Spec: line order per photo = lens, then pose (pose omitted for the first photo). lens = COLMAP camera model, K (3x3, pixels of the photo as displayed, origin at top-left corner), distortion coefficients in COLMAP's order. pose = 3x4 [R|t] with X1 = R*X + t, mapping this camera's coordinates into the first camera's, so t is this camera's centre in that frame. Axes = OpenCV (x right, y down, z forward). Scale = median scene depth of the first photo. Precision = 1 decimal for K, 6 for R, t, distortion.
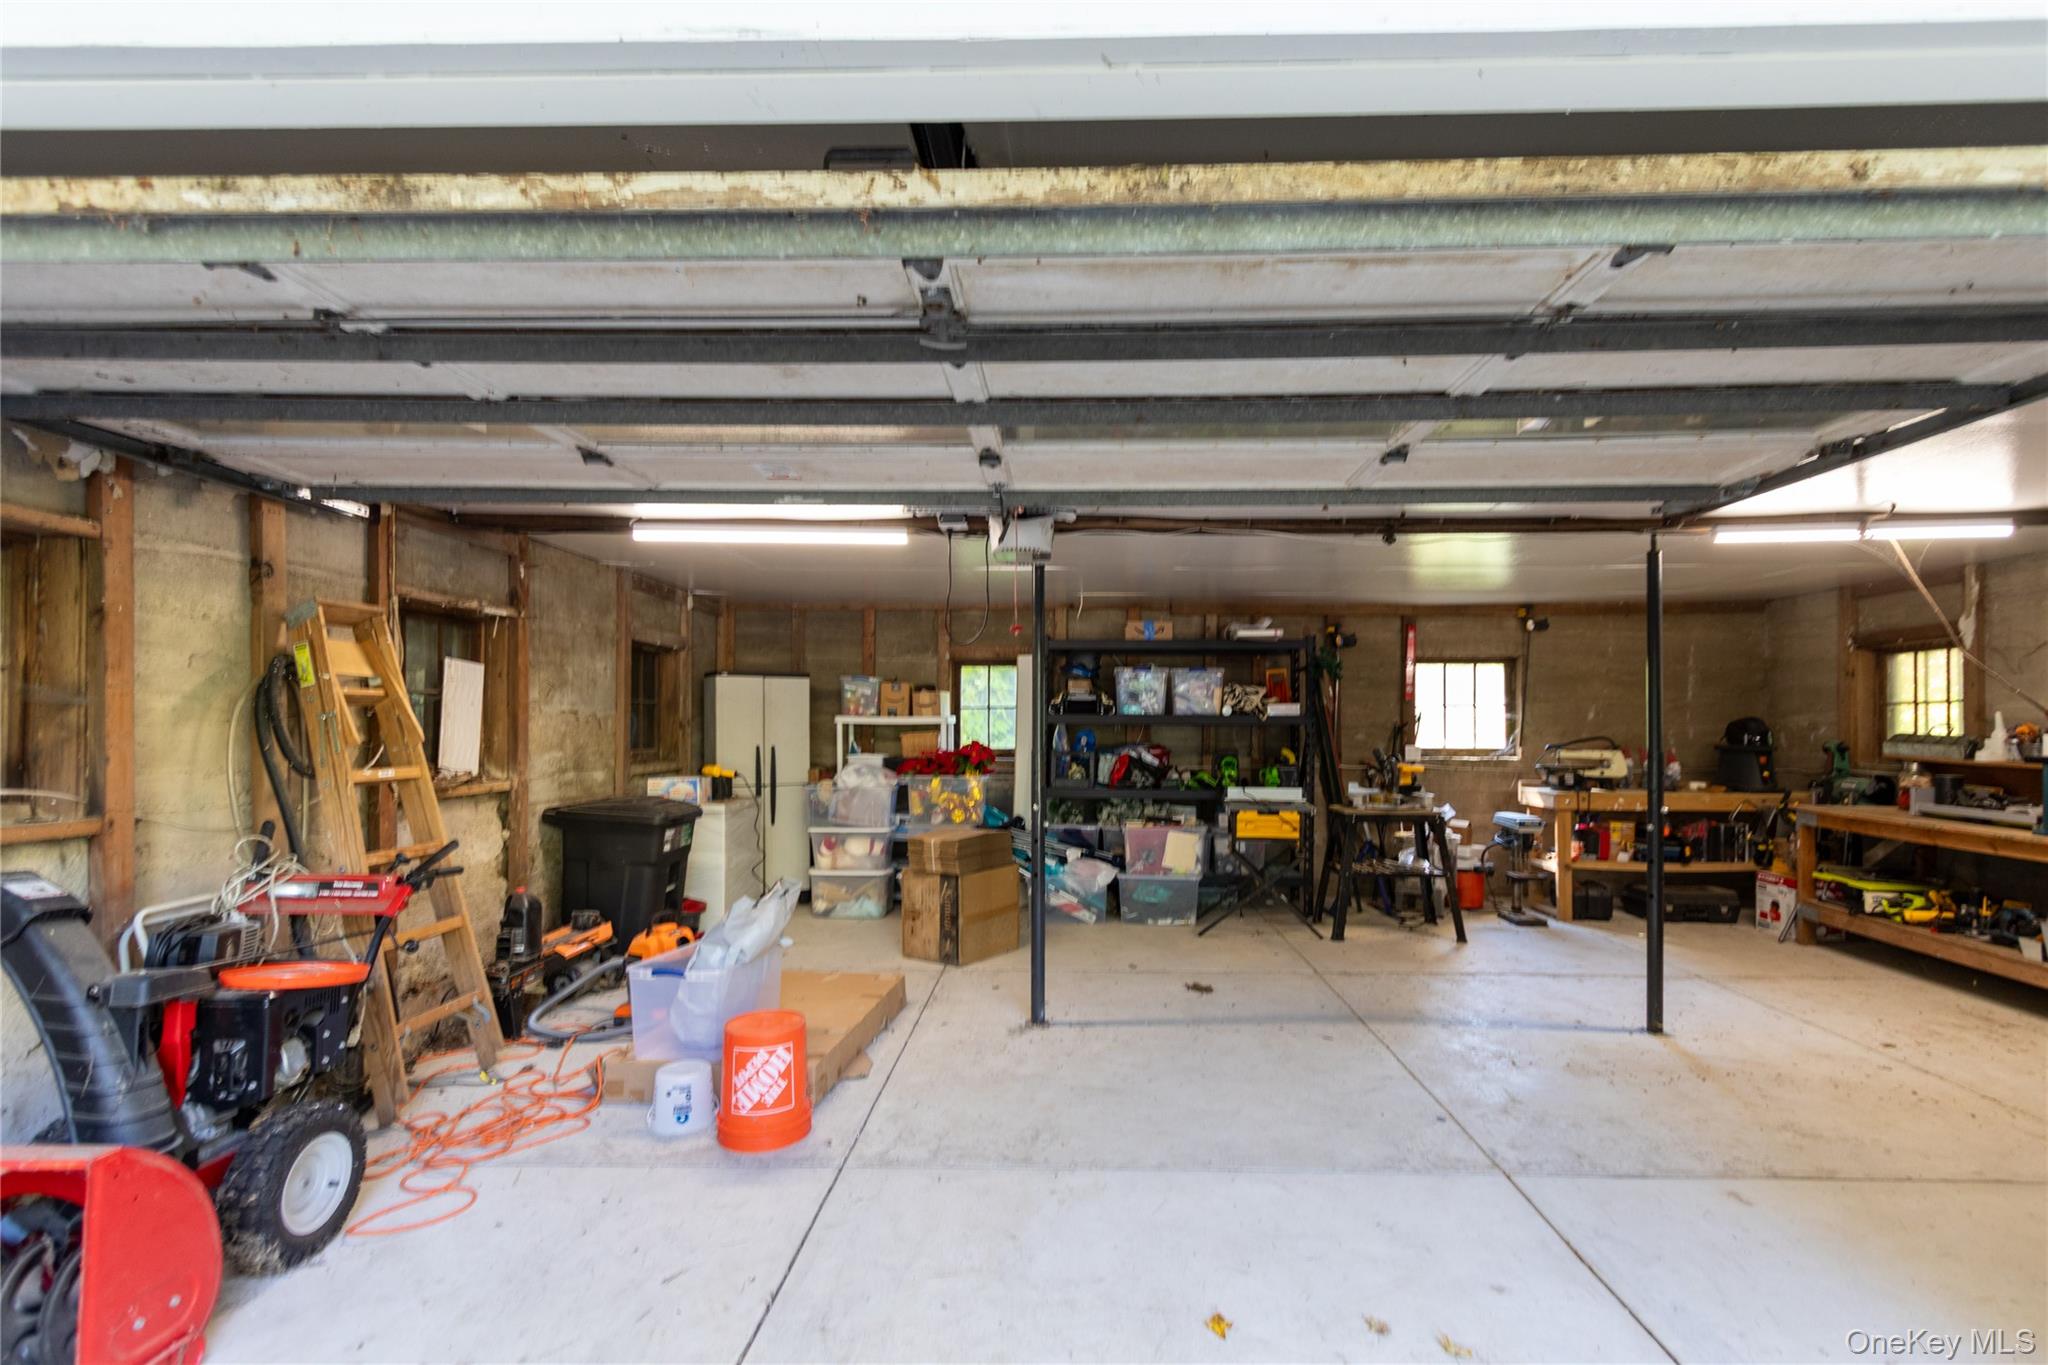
lens RADIAL K [[956.0, 0, 1024.0], [0, 956.0, 682.5], [0, 0, 1]] dist [0.002287, 0.000707]
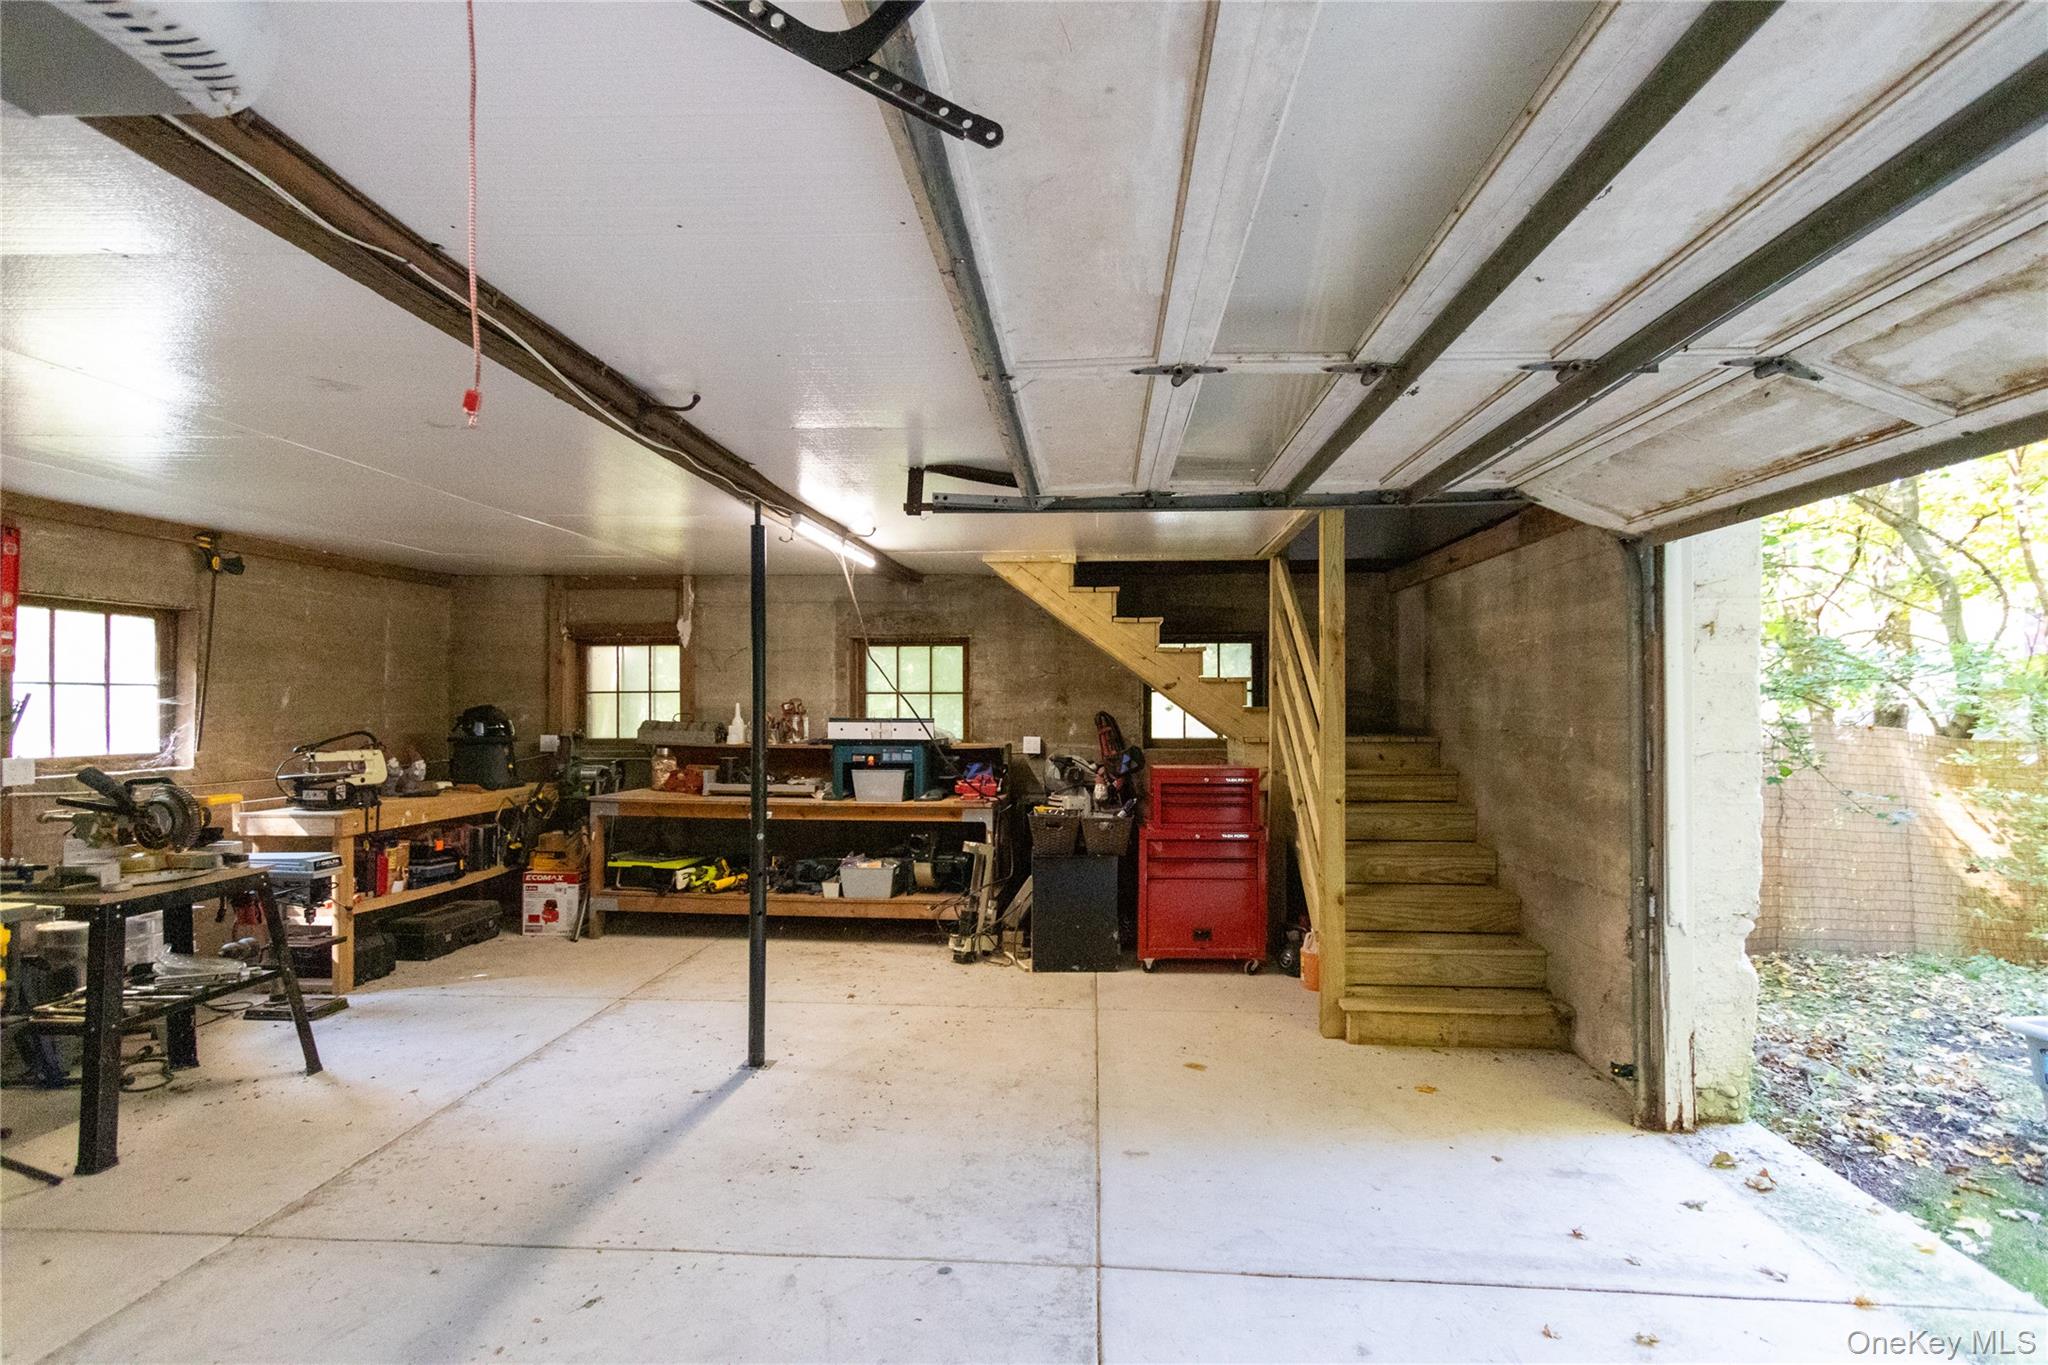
lens RADIAL K [[956.0, 0, 1024.0], [0, 956.0, 682.5], [0, 0, 1]] dist [0.002287, 0.000707]
pose [[-0.014213, 0.023688, 0.999618, -0.159880], [-0.043674, 0.998751, -0.024288, 0.015491], [-0.998945, -0.044003, -0.013160, 0.528317]]
